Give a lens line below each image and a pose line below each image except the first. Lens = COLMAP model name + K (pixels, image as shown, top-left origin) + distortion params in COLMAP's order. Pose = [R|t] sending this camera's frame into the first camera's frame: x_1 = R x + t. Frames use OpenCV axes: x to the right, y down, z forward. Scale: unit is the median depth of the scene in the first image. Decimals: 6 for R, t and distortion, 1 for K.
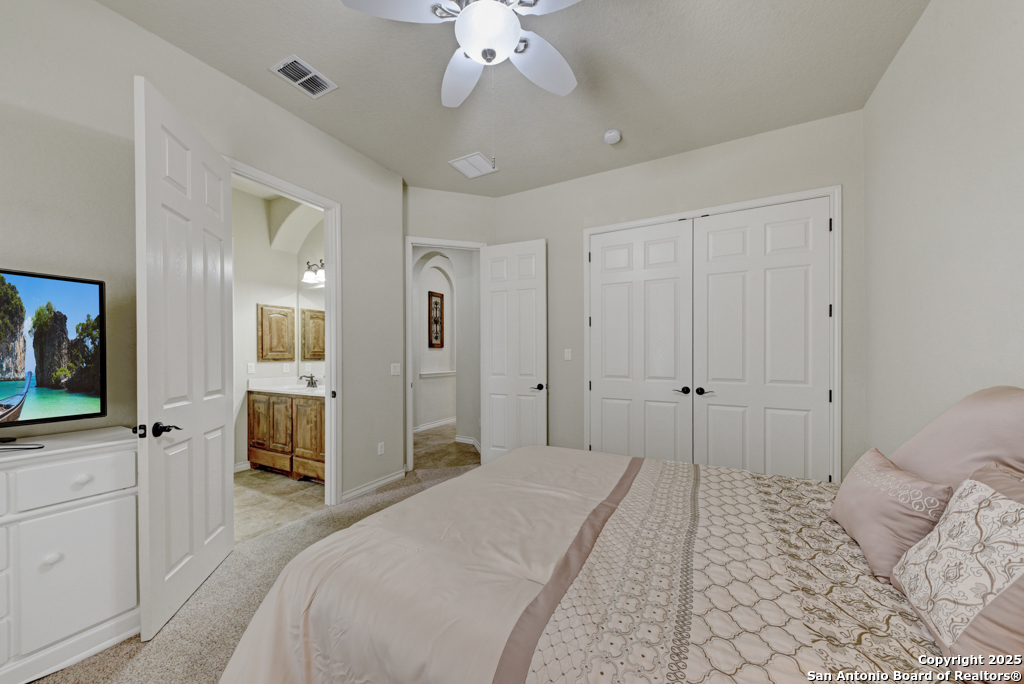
lens RADIAL K [[355.0, 0, 515.1], [0, 355.0, 350.9], [0, 0, 1]] dist [0.001065, -0.002042]
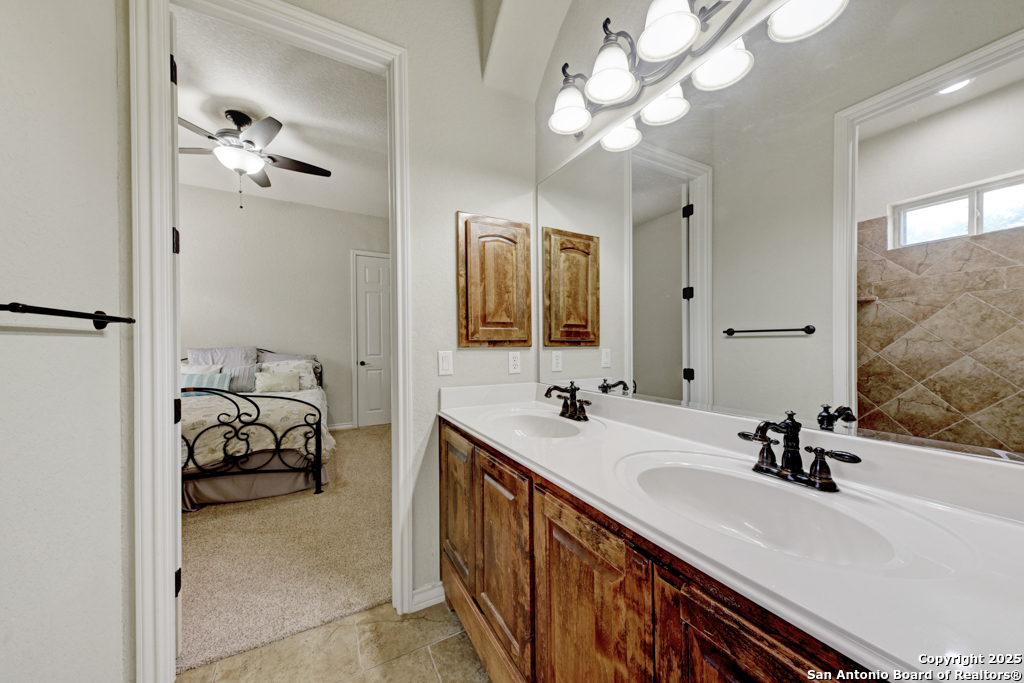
lens RADIAL K [[355.0, 0, 511.8], [0, 355.0, 344.1], [0, 0, 1]] dist [0.001065, -0.002042]
pose [[0.833361, 0.002628, -0.552722, -0.417800], [0.006857, 0.999863, 0.015093, 0.019335], [0.552686, -0.016368, 0.833229, 0.652365]]
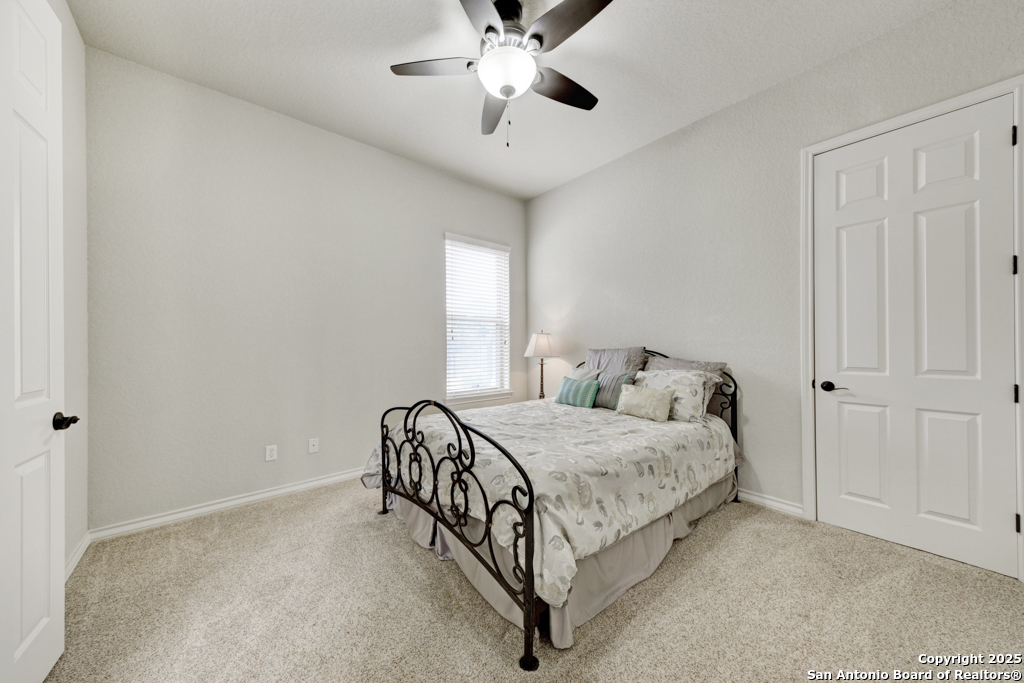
lens RADIAL K [[355.0, 0, 509.2], [0, 355.0, 343.0], [0, 0, 1]] dist [0.001065, -0.002042]
pose [[-0.385861, 0.005170, -0.922542, -0.561717], [0.019341, 0.999810, -0.002487, 0.021226], [0.922354, -0.018803, -0.385888, 0.829981]]
